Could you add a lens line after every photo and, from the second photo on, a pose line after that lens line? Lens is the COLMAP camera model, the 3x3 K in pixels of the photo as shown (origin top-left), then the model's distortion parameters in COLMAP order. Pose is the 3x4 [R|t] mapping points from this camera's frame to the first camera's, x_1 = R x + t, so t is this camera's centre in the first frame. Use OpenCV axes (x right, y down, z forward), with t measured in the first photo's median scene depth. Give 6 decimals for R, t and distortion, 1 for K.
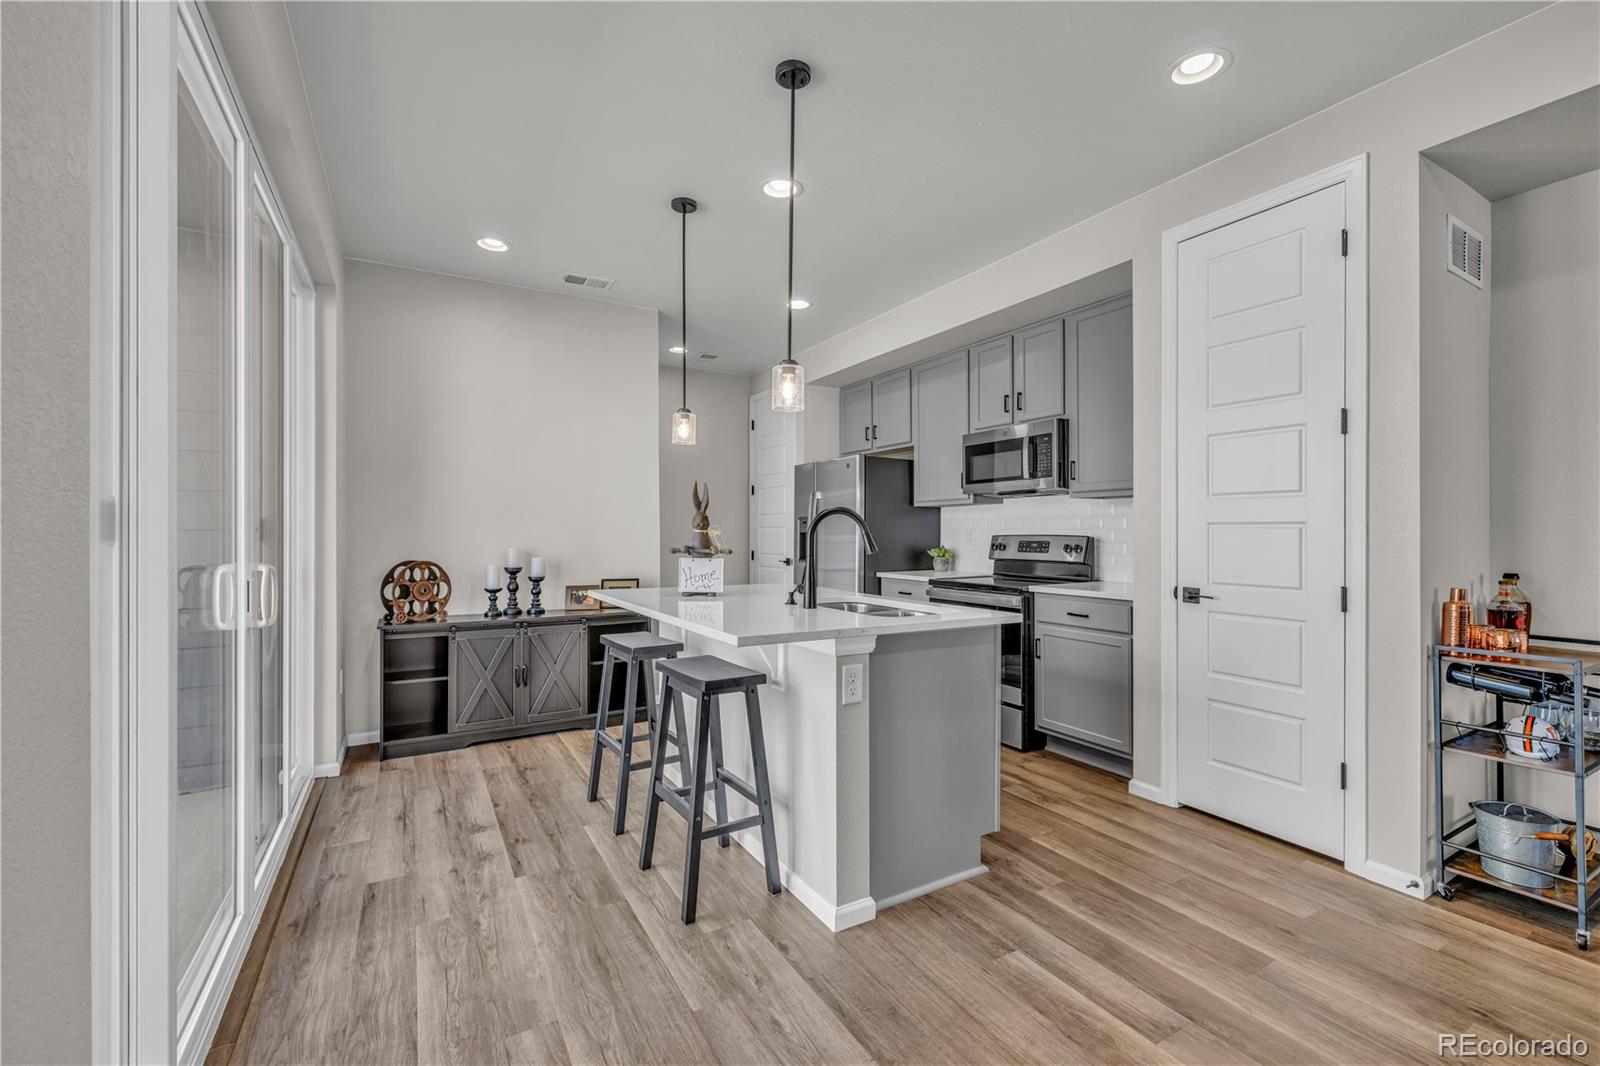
lens RADIAL K [[681.3, 0, 799.2], [0, 681.3, 530.7], [0, 0, 1]] dist [0.000306, 0.000092]
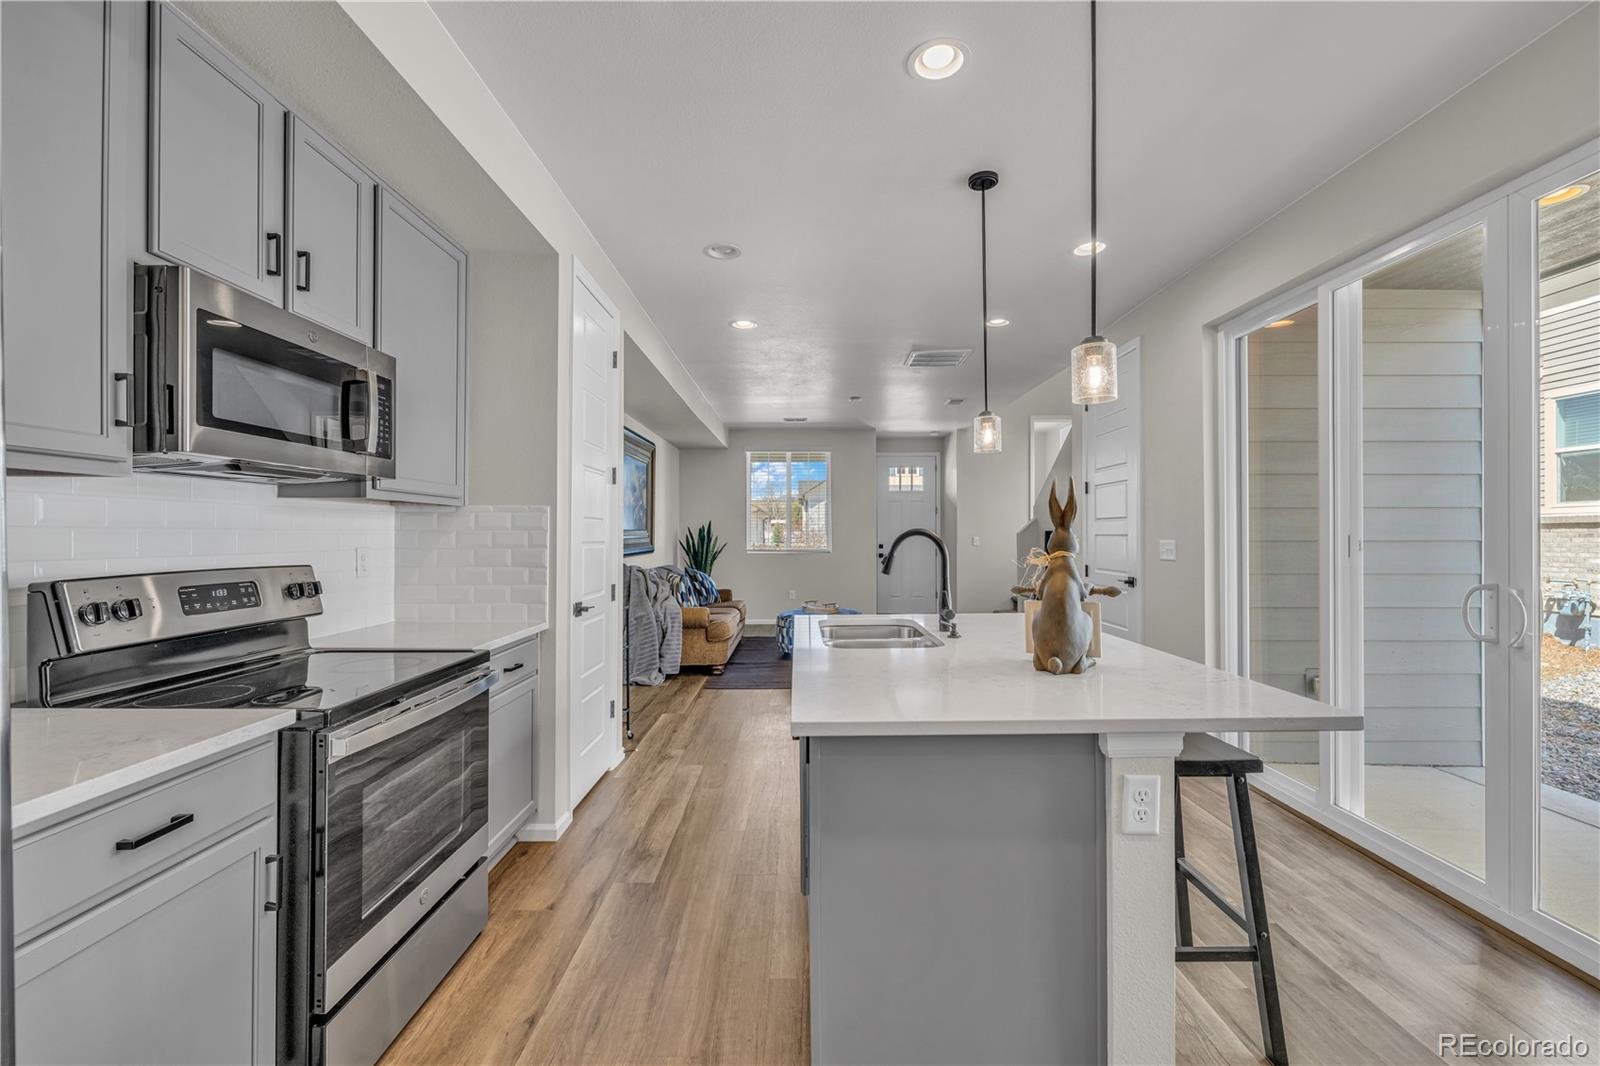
lens RADIAL K [[681.3, 0, 790.7], [0, 681.3, 530.9], [0, 0, 1]] dist [0.000306, 0.000092]
pose [[-0.859759, 0.002561, 0.510694, -0.199947], [-0.000389, 0.999984, -0.005668, -0.017027], [-0.510700, -0.005072, -0.859744, 1.336134]]
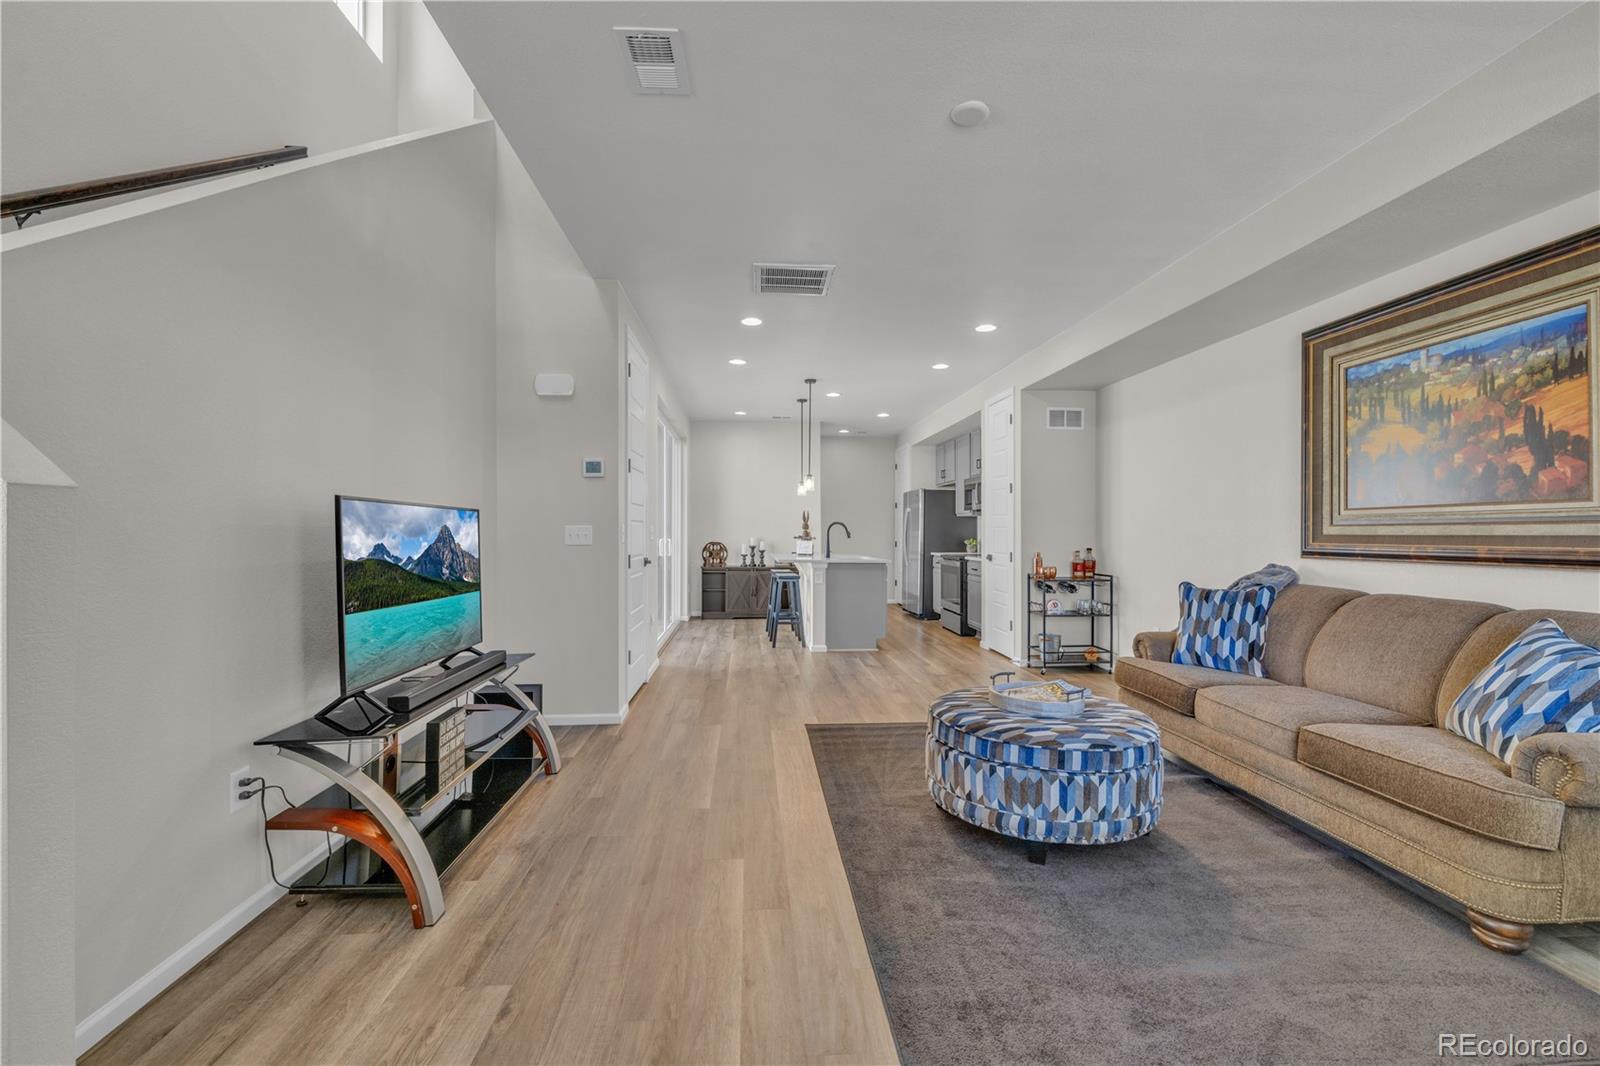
lens RADIAL K [[681.3, 0, 796.9], [0, 681.3, 532.7], [0, 0, 1]] dist [0.000306, 0.000092]
pose [[0.903318, 0.005562, -0.428936, 0.739060], [-0.003853, 0.999981, 0.004852, -0.000940], [0.428955, -0.002731, 0.903322, -1.061765]]
